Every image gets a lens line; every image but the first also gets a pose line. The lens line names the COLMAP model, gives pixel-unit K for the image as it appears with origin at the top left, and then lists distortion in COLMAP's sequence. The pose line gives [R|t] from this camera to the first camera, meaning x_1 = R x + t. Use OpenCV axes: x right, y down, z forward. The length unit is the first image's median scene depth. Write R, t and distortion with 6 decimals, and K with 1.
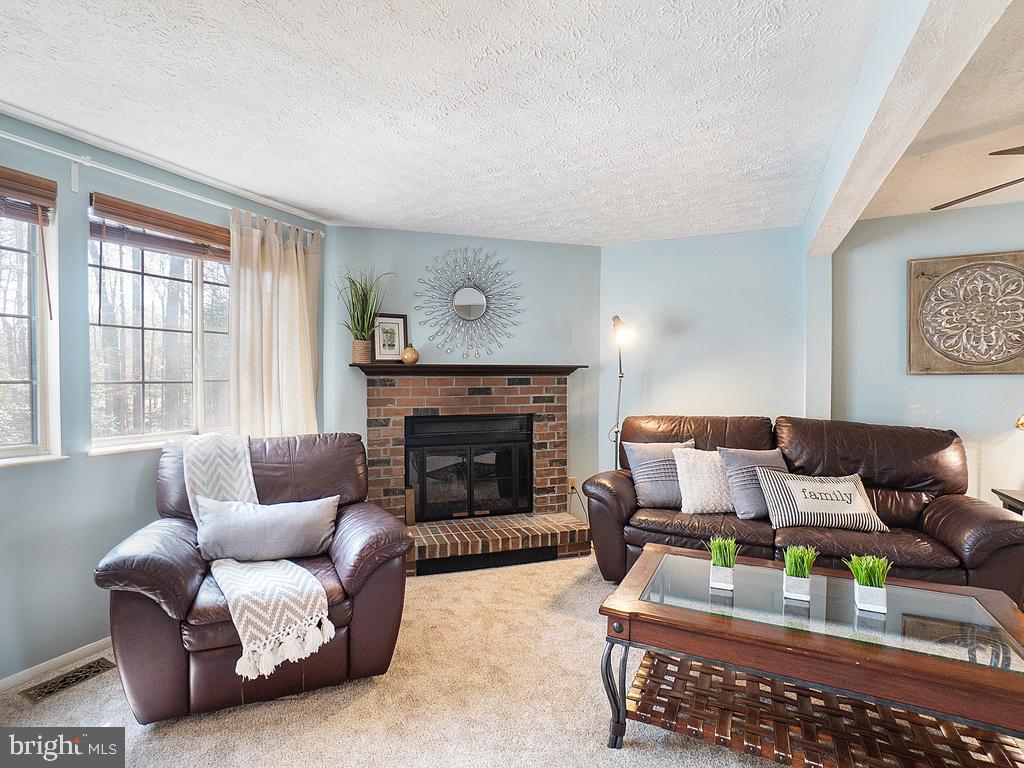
lens RADIAL K [[525.5, 0, 467.0], [0, 525.5, 384.7], [0, 0, 1]] dist [-0.032152, 0.001414]
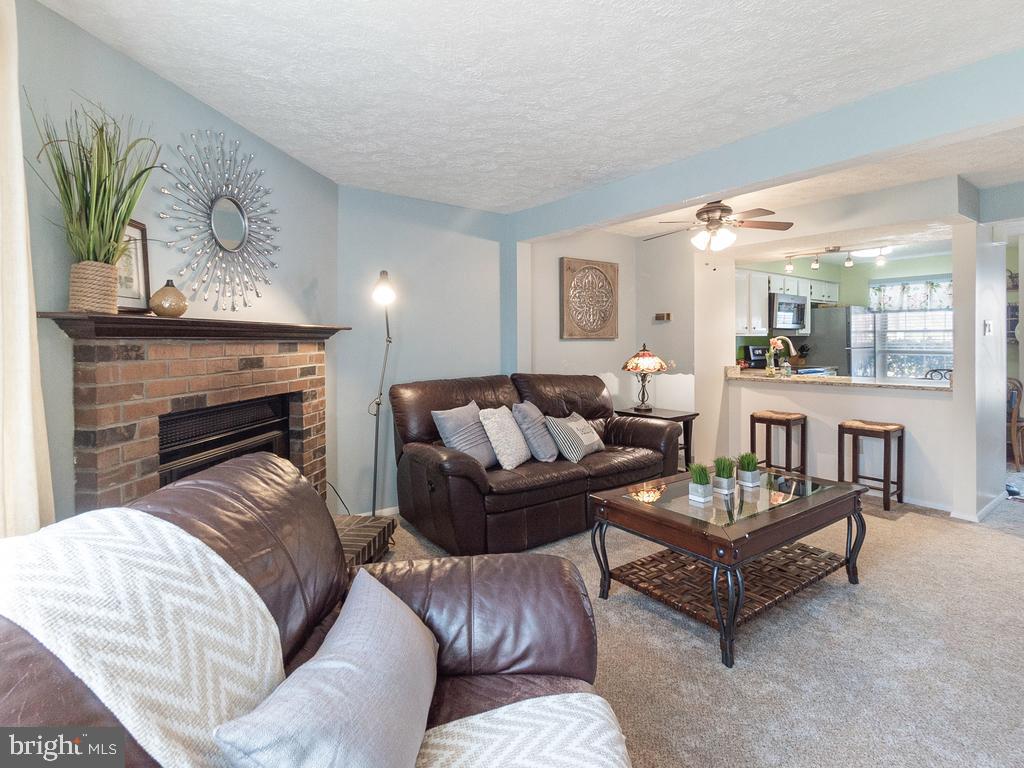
lens RADIAL K [[532.1, 0, 520.5], [0, 532.1, 343.0], [0, 0, 1]] dist [-0.000050, -0.000066]
pose [[0.430955, -0.005704, 0.902356, -0.453946], [0.017942, 0.999837, -0.002248, -0.005663], [-0.902195, 0.017159, 0.430986, 0.444281]]
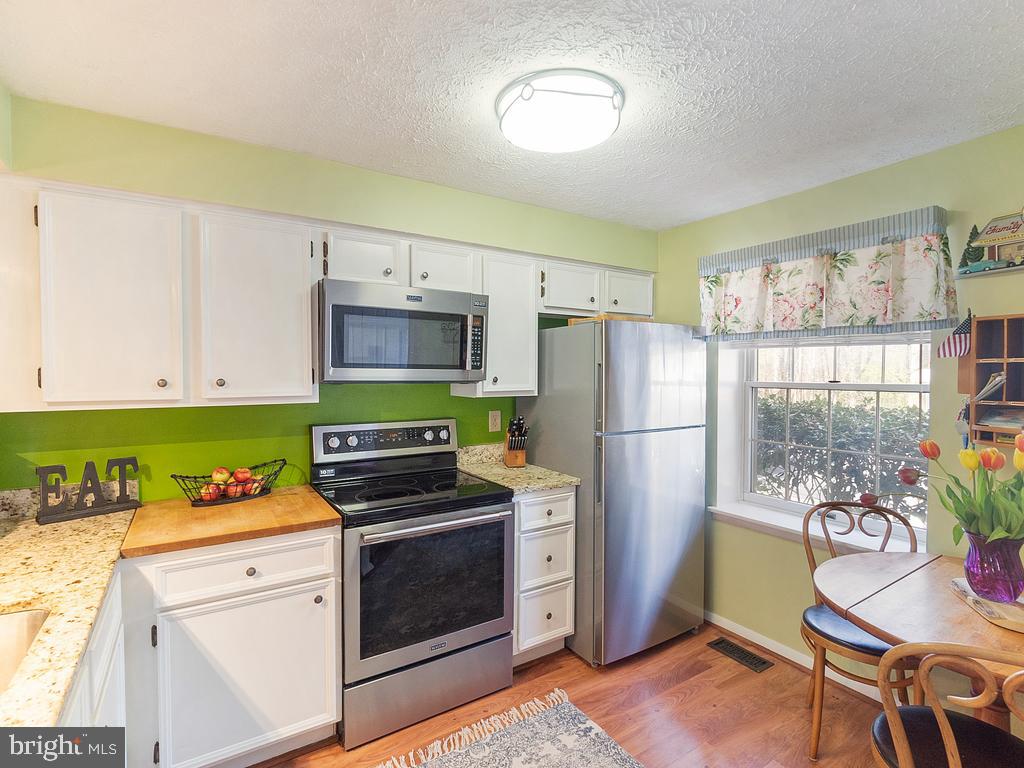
lens RADIAL K [[513.3, 0, 512.0], [0, 513.3, 384.0], [0, 0, 1]] dist [0.000255, 0.000779]
pose [[0.507019, -0.017649, 0.861754, 1.120848], [0.009731, 0.999844, 0.014751, -0.047148], [-0.861880, 0.000907, 0.507112, -0.041265]]
